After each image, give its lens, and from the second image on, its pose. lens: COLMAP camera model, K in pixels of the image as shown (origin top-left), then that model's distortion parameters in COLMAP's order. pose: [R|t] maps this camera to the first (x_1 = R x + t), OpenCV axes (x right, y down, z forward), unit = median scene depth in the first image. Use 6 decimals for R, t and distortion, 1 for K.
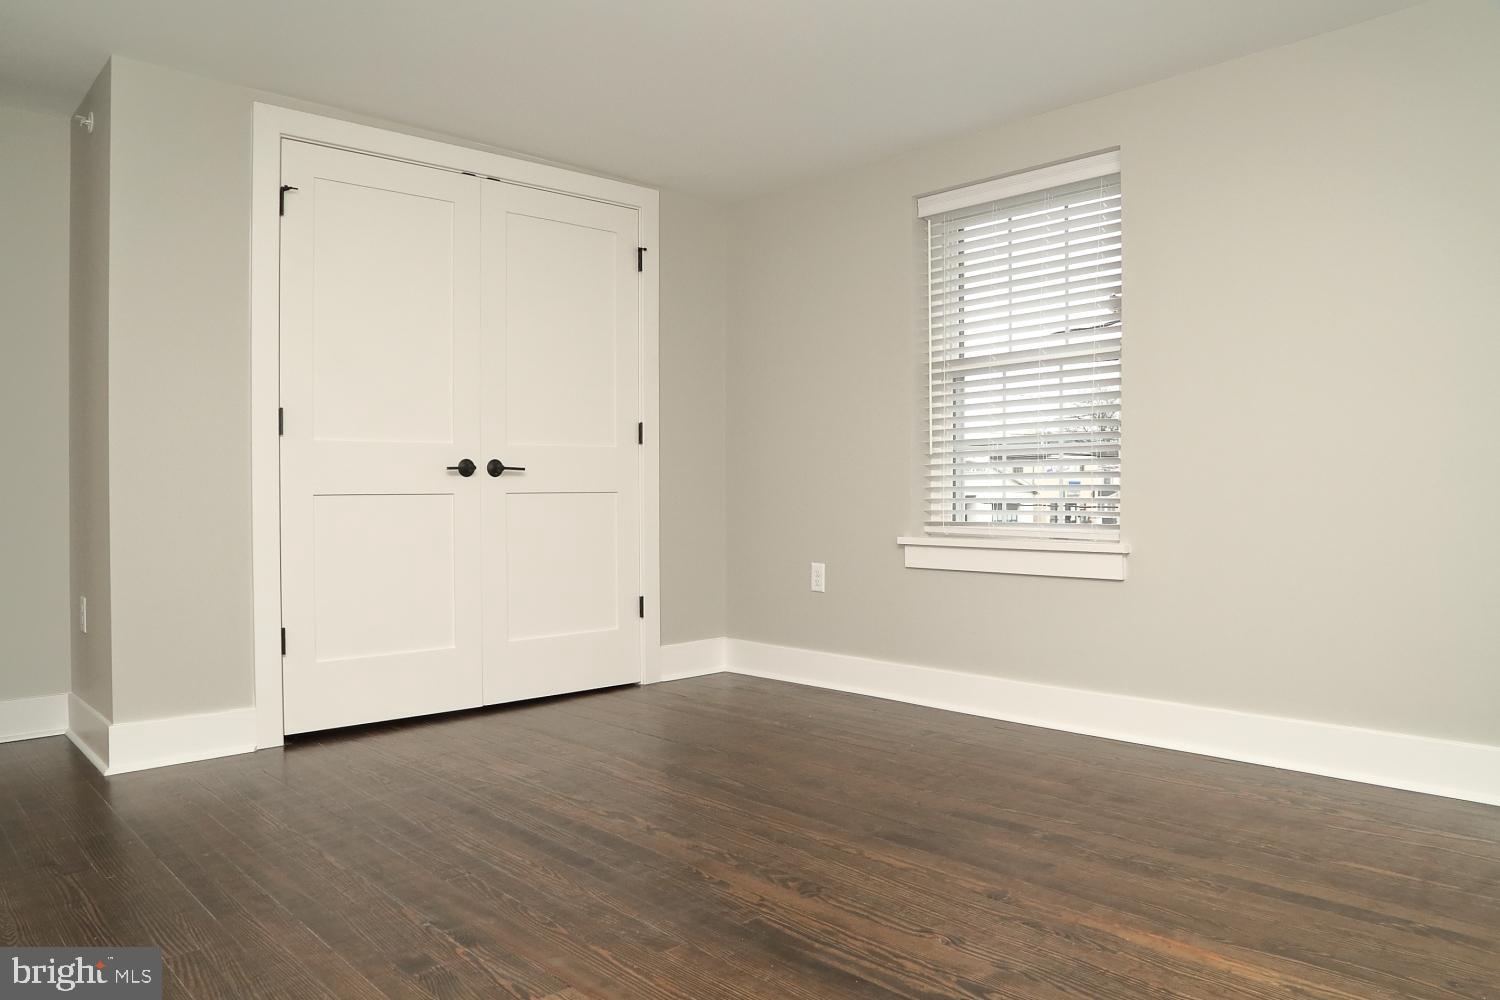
lens RADIAL K [[1045.2, 0, 750.0], [0, 1045.2, 500.0], [0, 0, 1]] dist [-0.078419, 0.000450]
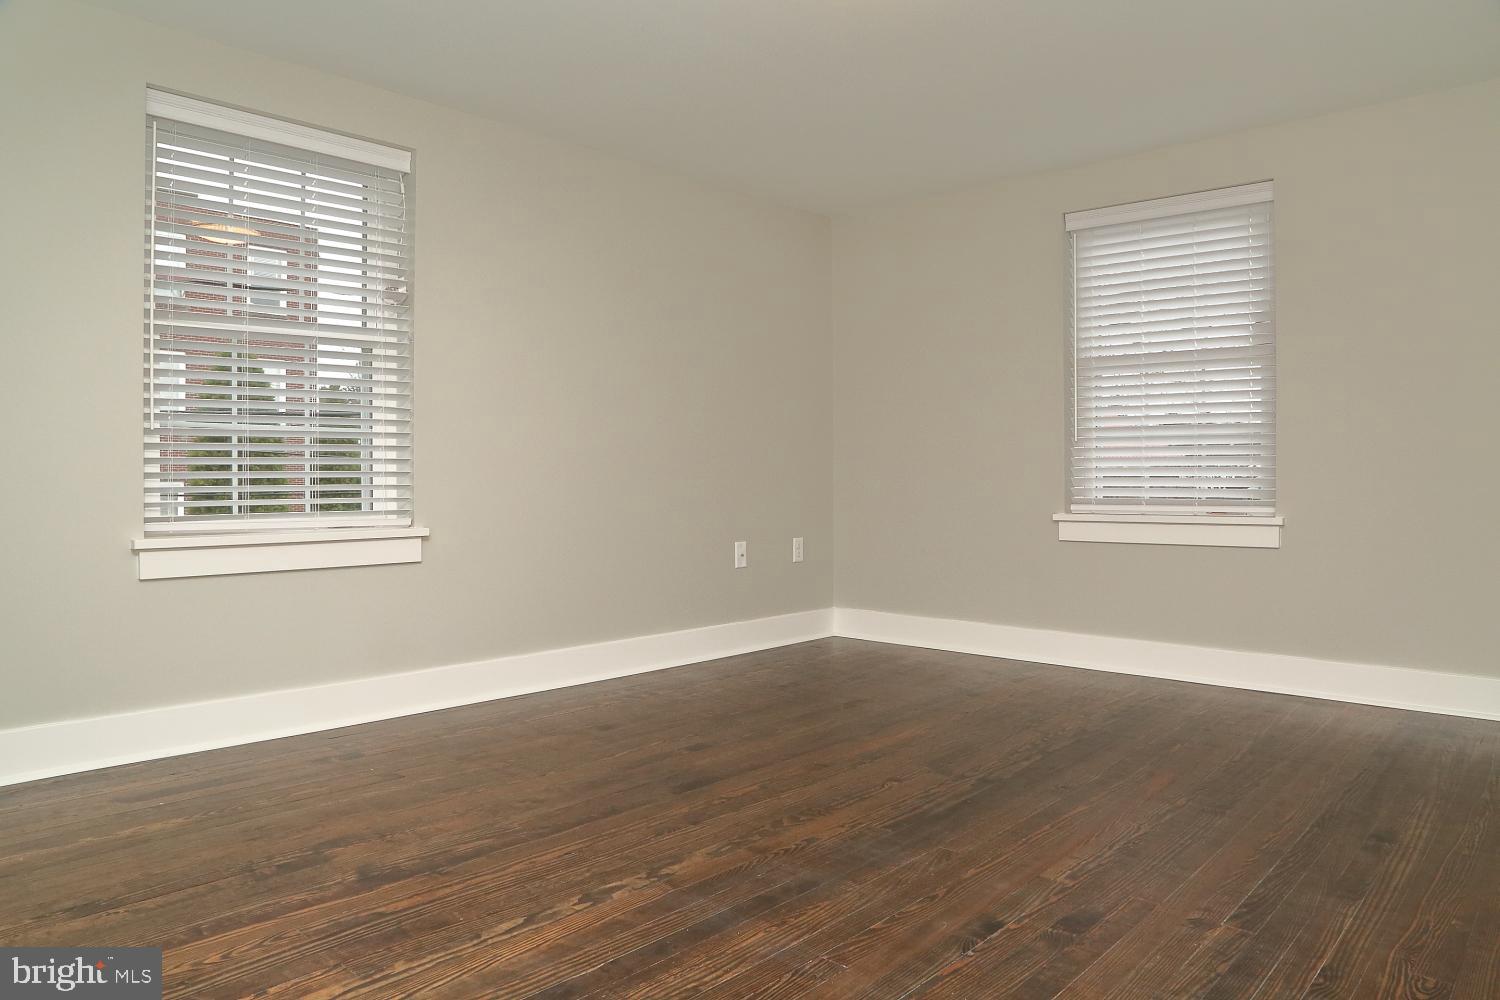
lens RADIAL K [[1013.8, 0, 749.7], [0, 1013.8, 485.4], [0, 0, 1]] dist [-0.084155, 0.000948]
pose [[-0.093276, -0.003459, 0.995634, -1.032258], [0.003530, 0.999987, 0.003805, -0.005582], [-0.995634, 0.003870, -0.093263, 1.120704]]
